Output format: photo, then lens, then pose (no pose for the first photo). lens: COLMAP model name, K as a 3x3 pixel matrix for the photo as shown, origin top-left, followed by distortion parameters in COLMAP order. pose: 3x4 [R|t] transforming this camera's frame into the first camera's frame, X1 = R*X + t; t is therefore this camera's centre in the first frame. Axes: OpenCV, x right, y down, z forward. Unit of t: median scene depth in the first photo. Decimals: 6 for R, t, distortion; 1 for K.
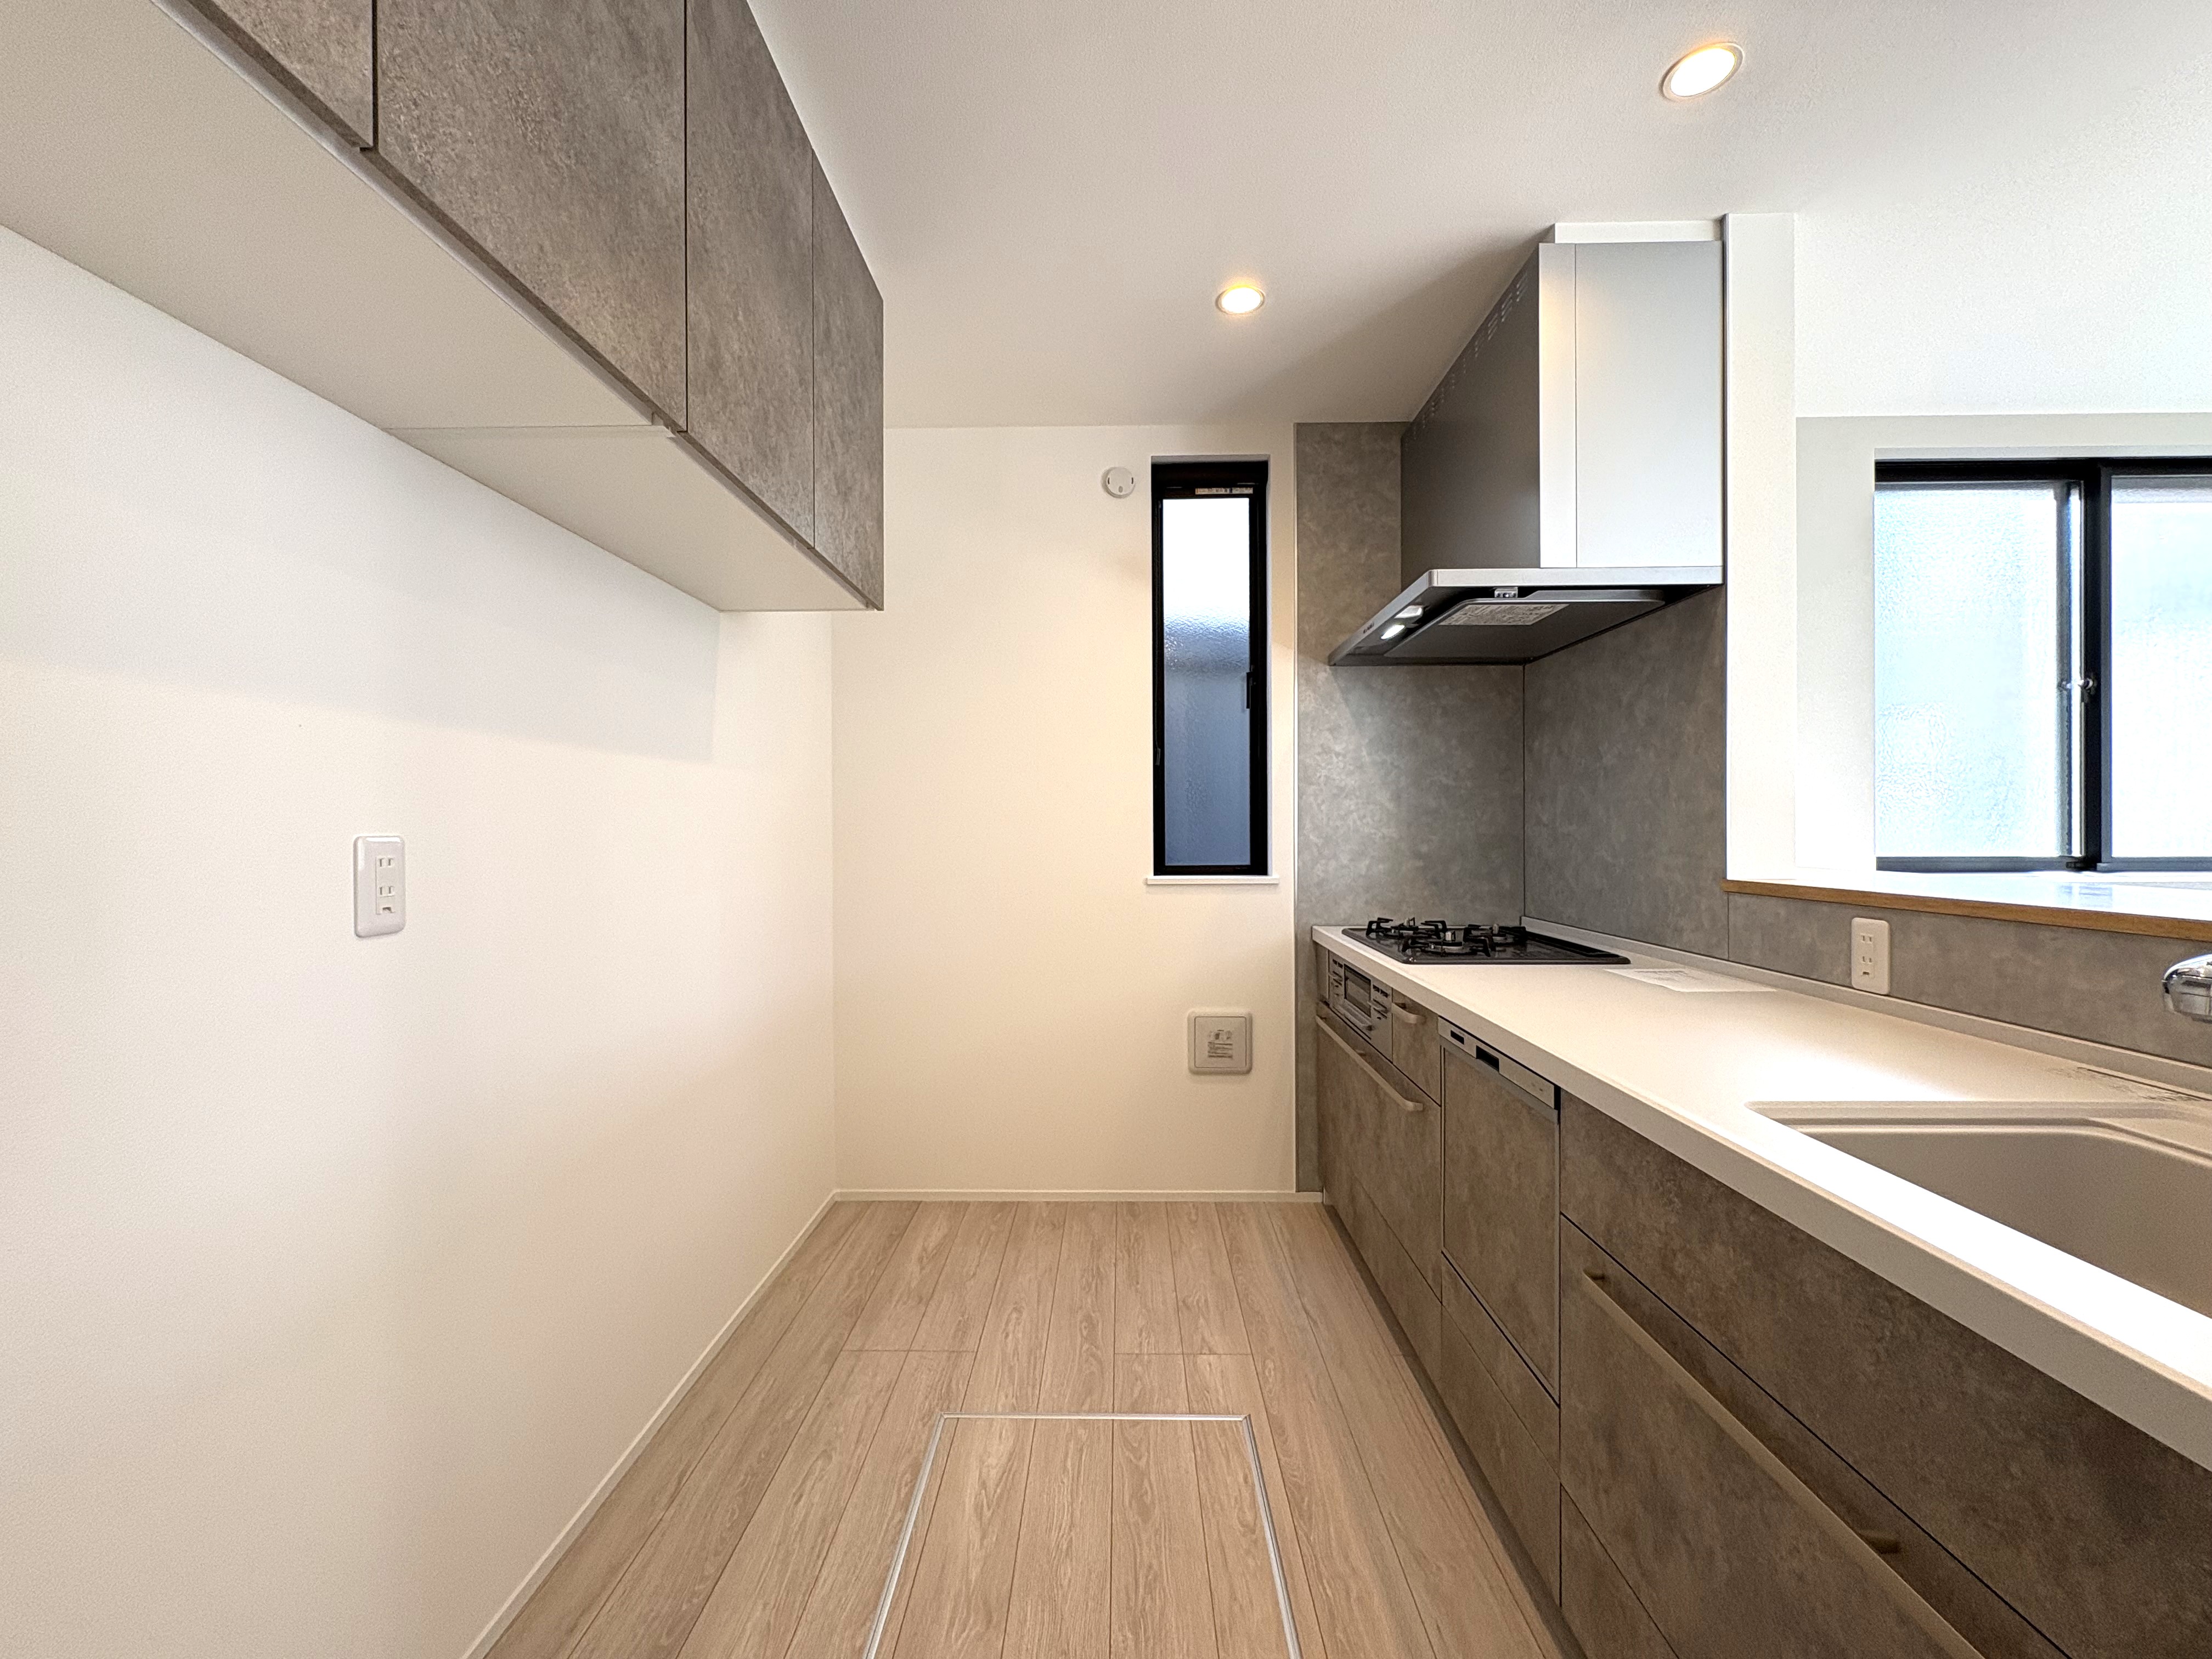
lens RADIAL K [[880.9, 0, 1107.4], [0, 880.9, 830.1], [0, 0, 1]] dist [-0.002188, 0.000818]
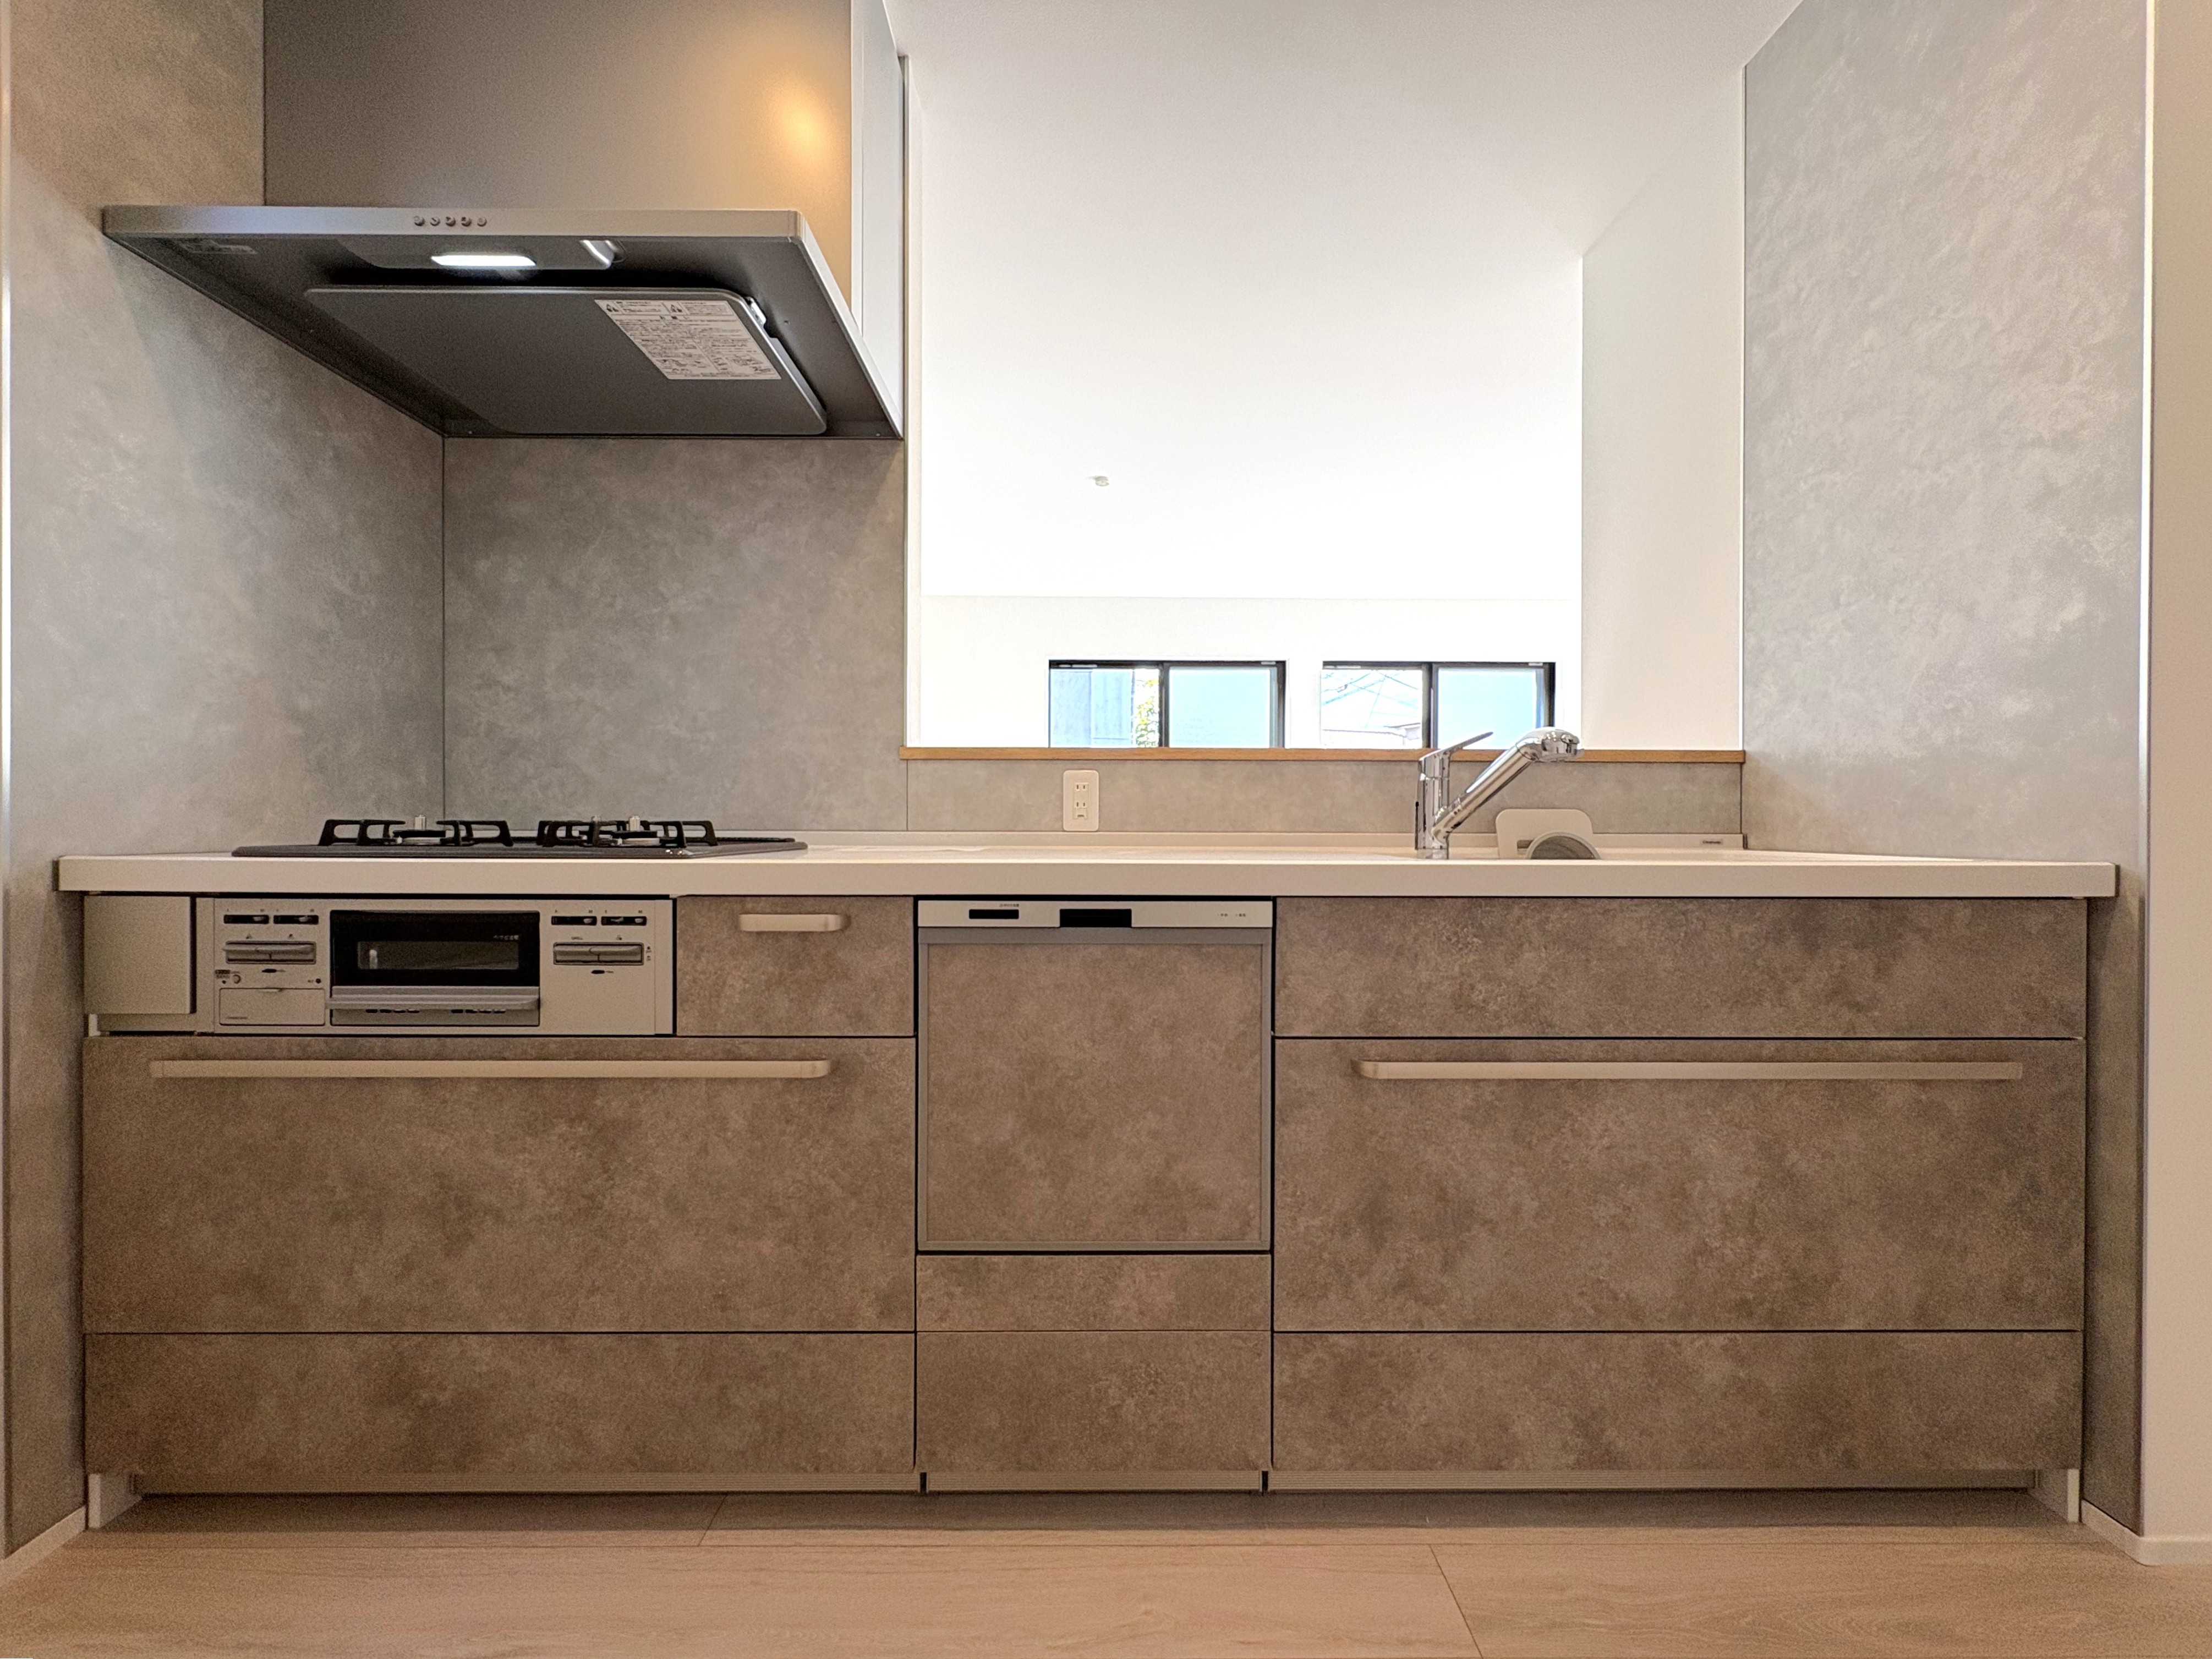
lens RADIAL K [[880.9, 0, 1111.9], [0, 880.9, 828.1], [0, 0, 1]] dist [-0.002188, 0.000818]
pose [[-0.025206, -0.002934, 0.999678, -0.248238], [0.000834, 0.999995, 0.002956, 0.132046], [-0.999682, 0.000908, -0.025203, 0.741690]]
